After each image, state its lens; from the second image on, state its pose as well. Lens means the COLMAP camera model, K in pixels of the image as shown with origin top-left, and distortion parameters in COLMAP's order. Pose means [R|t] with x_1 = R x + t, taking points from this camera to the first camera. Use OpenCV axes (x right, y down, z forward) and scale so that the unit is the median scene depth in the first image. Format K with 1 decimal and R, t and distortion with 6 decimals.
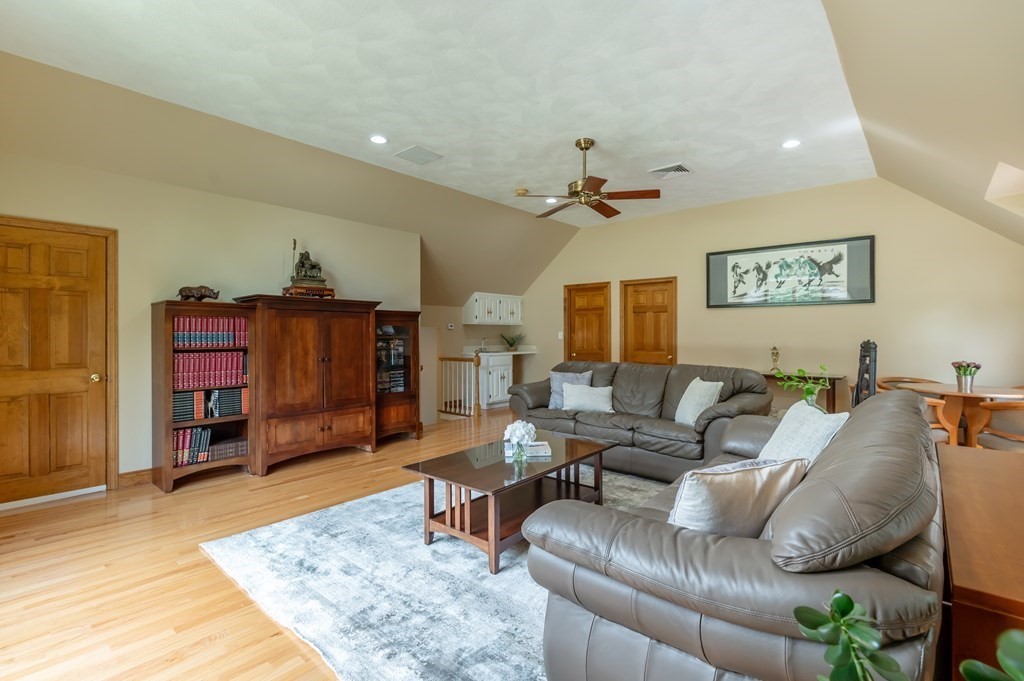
lens RADIAL K [[470.1, 0, 509.9], [0, 470.1, 335.2], [0, 0, 1]] dist [-0.000459, 0.000836]
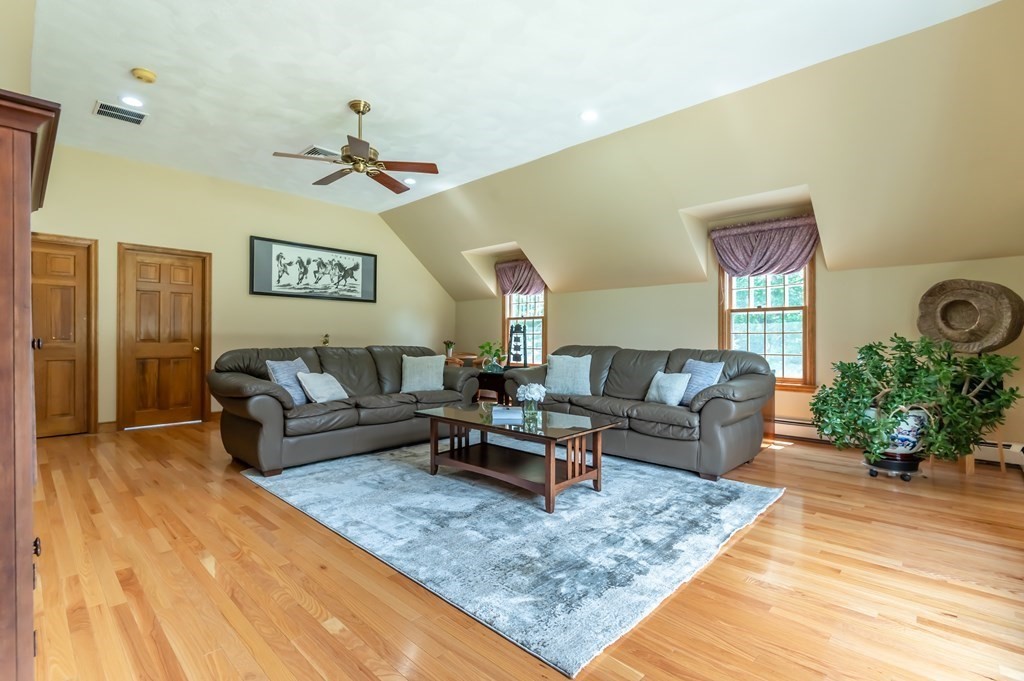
lens RADIAL K [[470.1, 0, 509.4], [0, 470.1, 340.7], [0, 0, 1]] dist [-0.000459, 0.000836]
pose [[0.037136, -0.001699, 0.999309, -0.549685], [0.001838, 0.999997, 0.001632, 0.037801], [-0.999309, 0.001776, 0.037139, 0.493542]]
